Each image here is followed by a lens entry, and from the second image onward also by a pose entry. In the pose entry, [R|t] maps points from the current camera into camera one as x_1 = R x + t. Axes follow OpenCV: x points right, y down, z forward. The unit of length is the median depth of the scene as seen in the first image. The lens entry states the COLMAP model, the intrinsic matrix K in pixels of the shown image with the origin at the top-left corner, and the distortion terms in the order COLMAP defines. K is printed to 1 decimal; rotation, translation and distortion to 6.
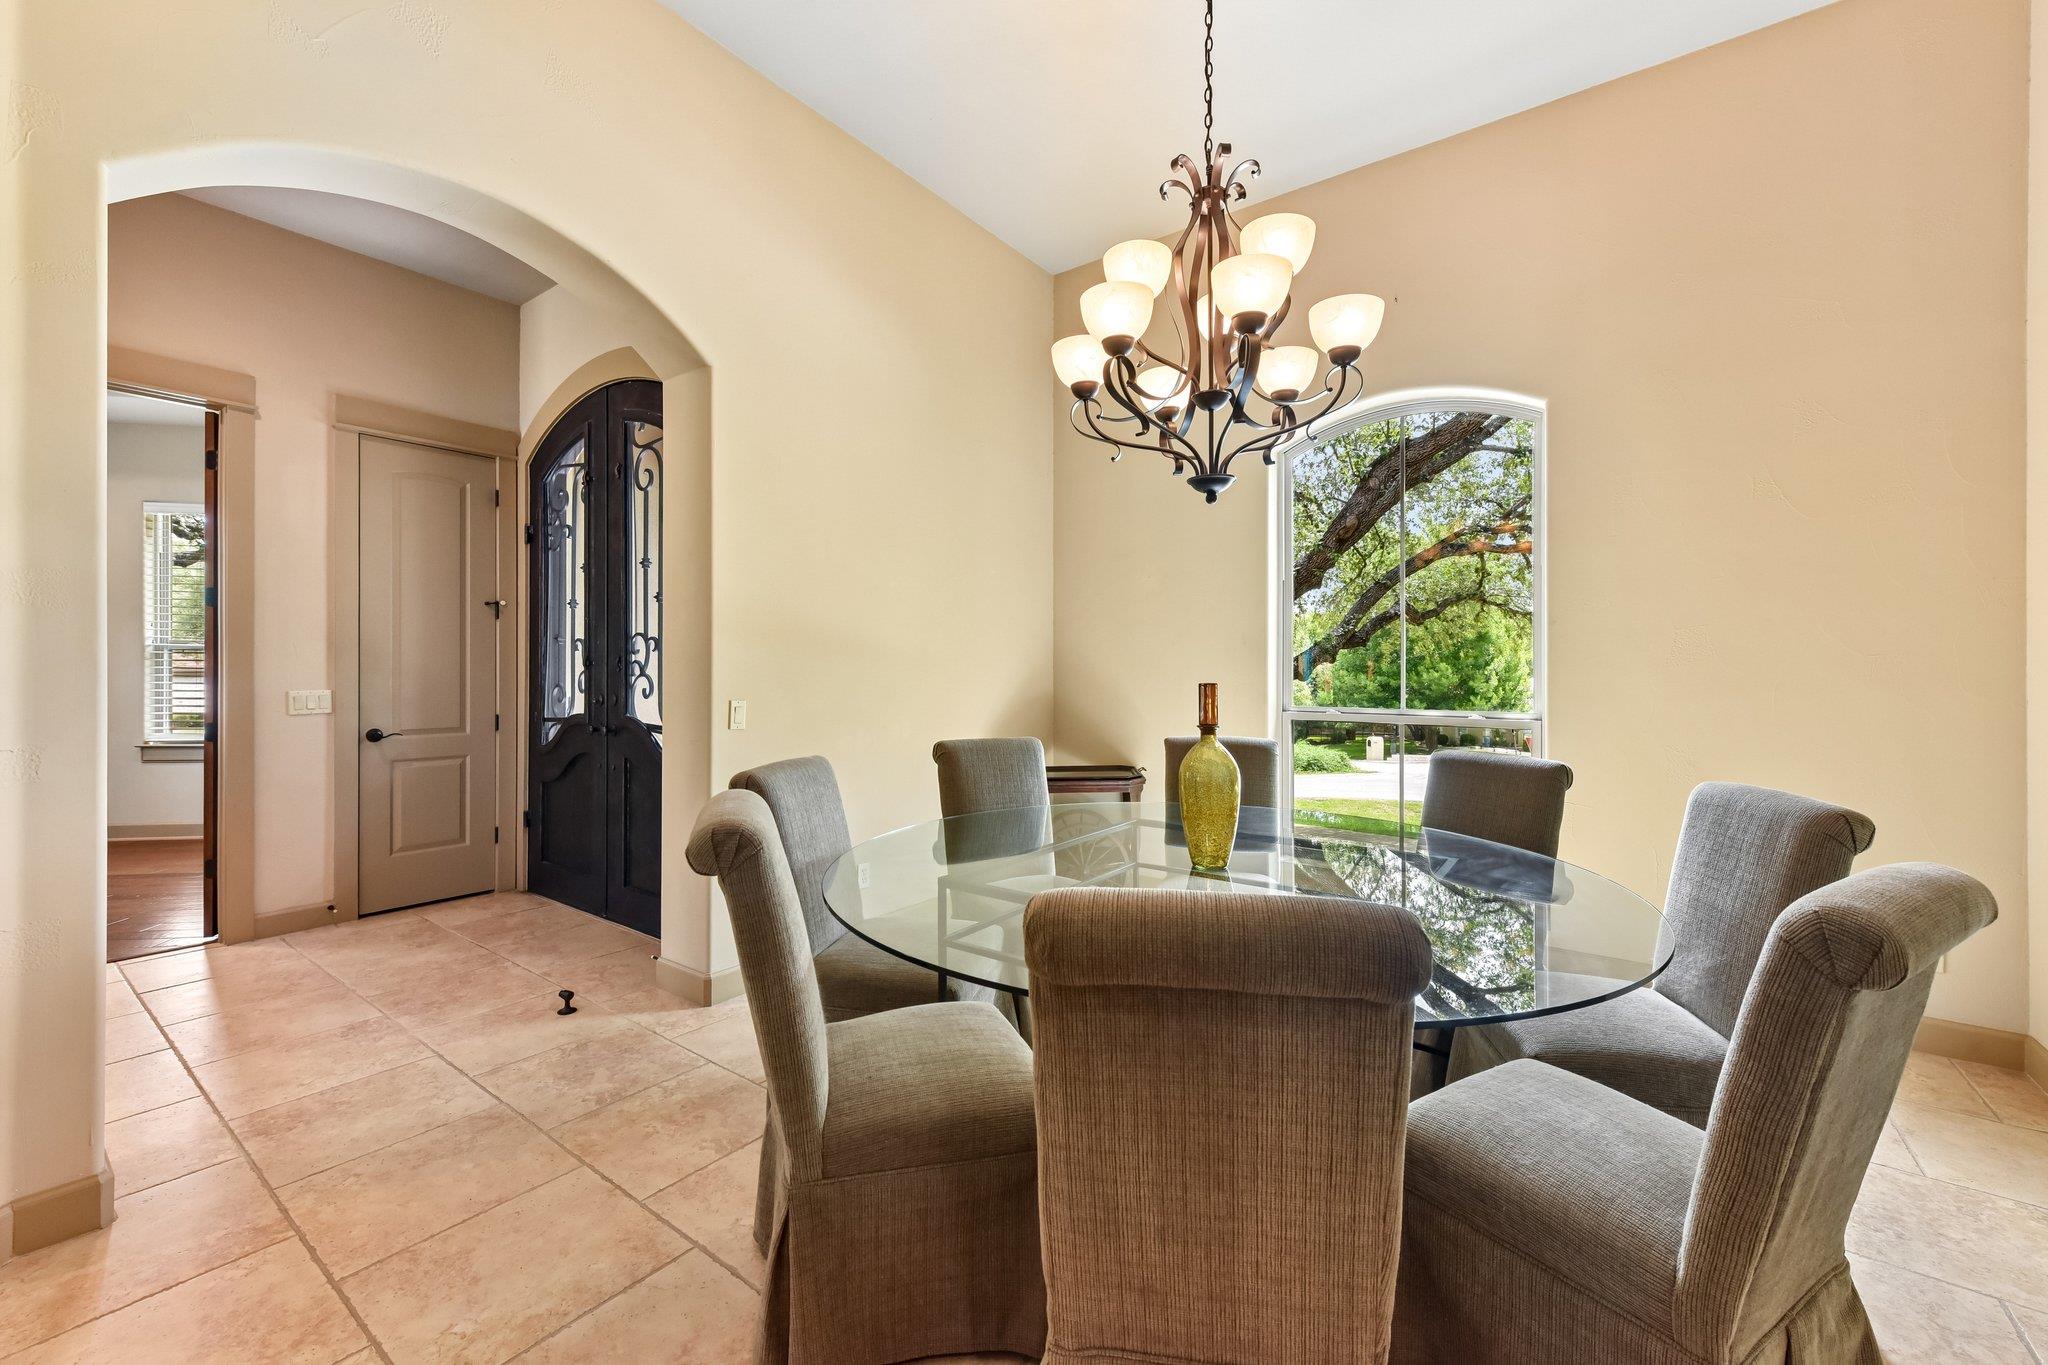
lens RADIAL K [[815.5, 0, 1037.3], [0, 815.5, 673.1], [0, 0, 1]] dist [0.001476, 0.000088]
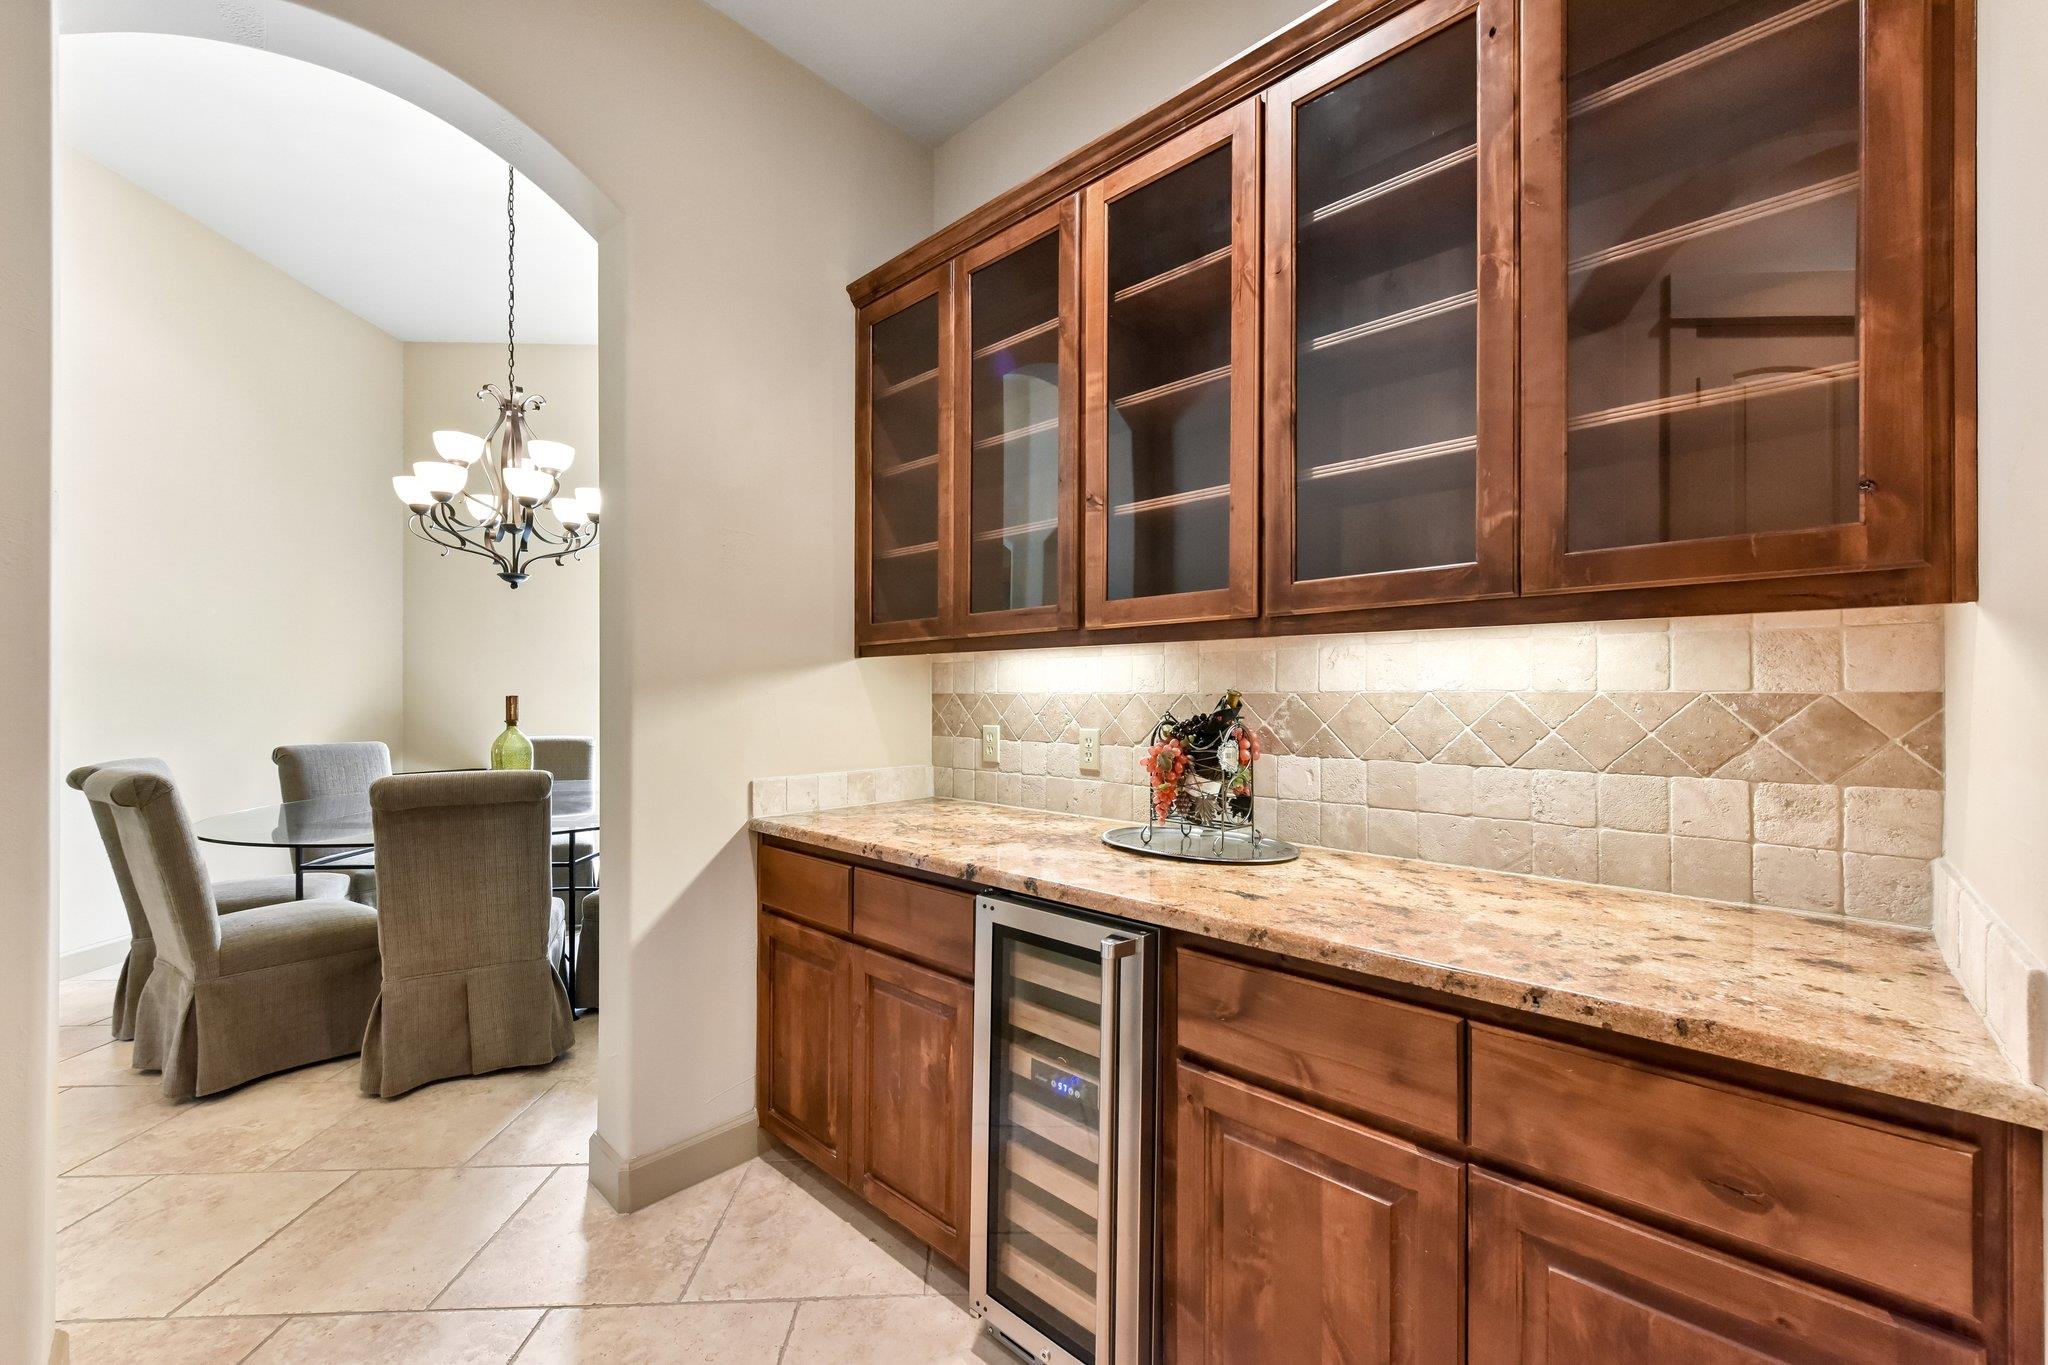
lens RADIAL K [[769.3, 0, 1024.0], [0, 769.3, 682.5], [0, 0, 1]] dist [-0.000555, 0.000011]
pose [[0.770864, -0.001705, 0.636997, 0.012836], [0.009839, 0.999909, -0.009231, 0.009646], [-0.636923, 0.013383, 0.770811, -0.917878]]
